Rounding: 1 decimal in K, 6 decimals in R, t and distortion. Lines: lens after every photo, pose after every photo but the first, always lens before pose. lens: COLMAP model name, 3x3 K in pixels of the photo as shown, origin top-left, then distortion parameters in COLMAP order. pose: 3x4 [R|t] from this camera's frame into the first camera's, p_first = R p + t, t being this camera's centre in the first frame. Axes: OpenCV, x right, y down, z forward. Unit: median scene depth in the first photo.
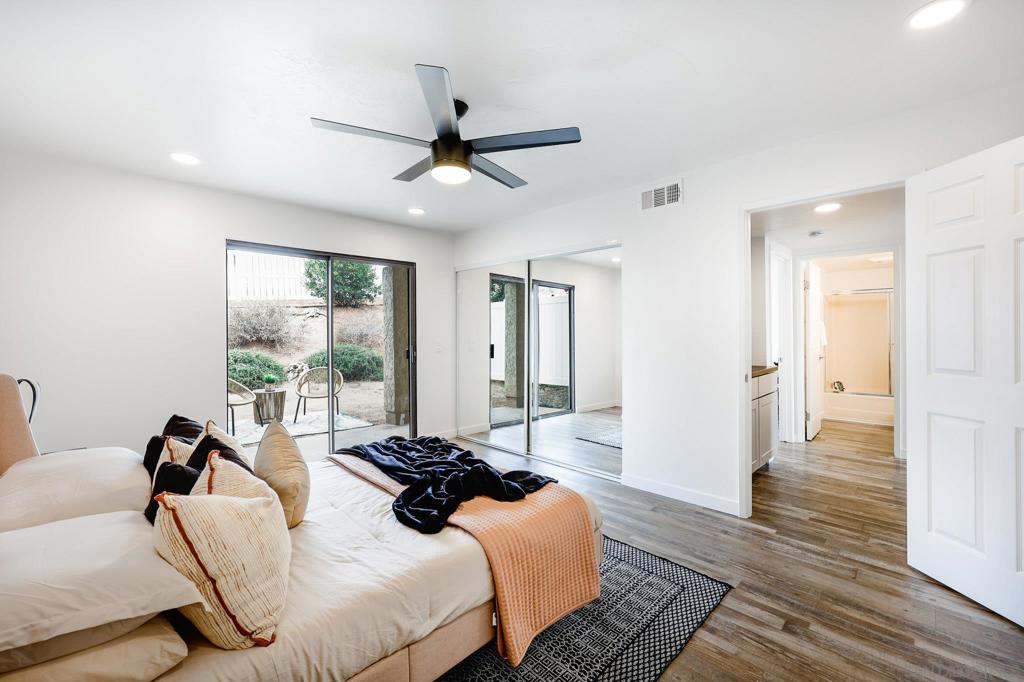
lens RADIAL K [[422.7, 0, 512.0], [0, 422.7, 341.0], [0, 0, 1]] dist [0.001834, 0.000111]
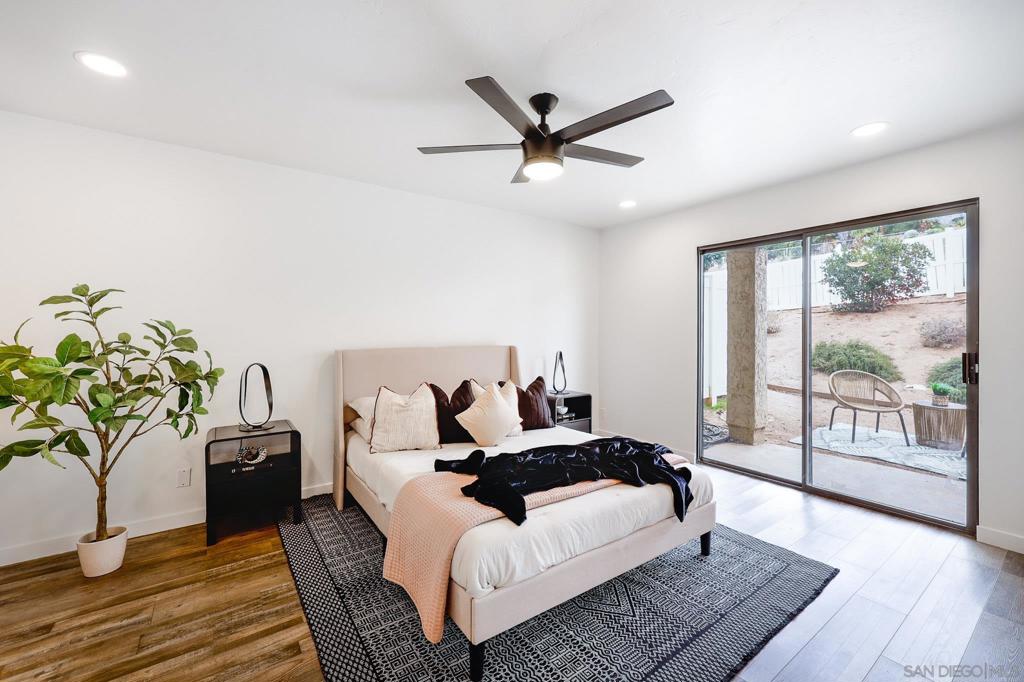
lens RADIAL K [[418.0, 0, 512.7], [0, 418.0, 339.4], [0, 0, 1]] dist [0.000431, 0.000308]
pose [[-0.165797, 0.034039, -0.985572, 0.578349], [-0.020748, 0.999063, 0.037995, -0.025400], [0.985942, 0.026748, -0.164935, 0.743406]]
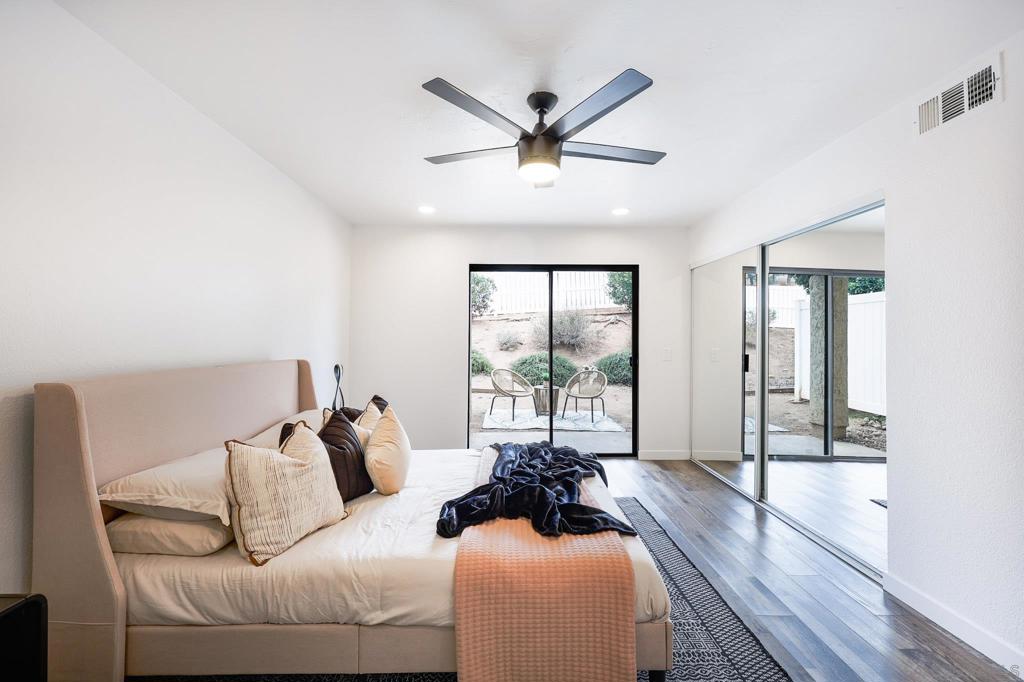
lens RADIAL K [[418.0, 0, 512.7], [0, 418.0, 339.4], [0, 0, 1]] dist [0.000431, 0.000308]
pose [[0.717222, 0.010749, -0.696762, 0.322621], [-0.022420, 0.999719, -0.007655, -0.007541], [0.696484, 0.021111, 0.717262, 0.199375]]
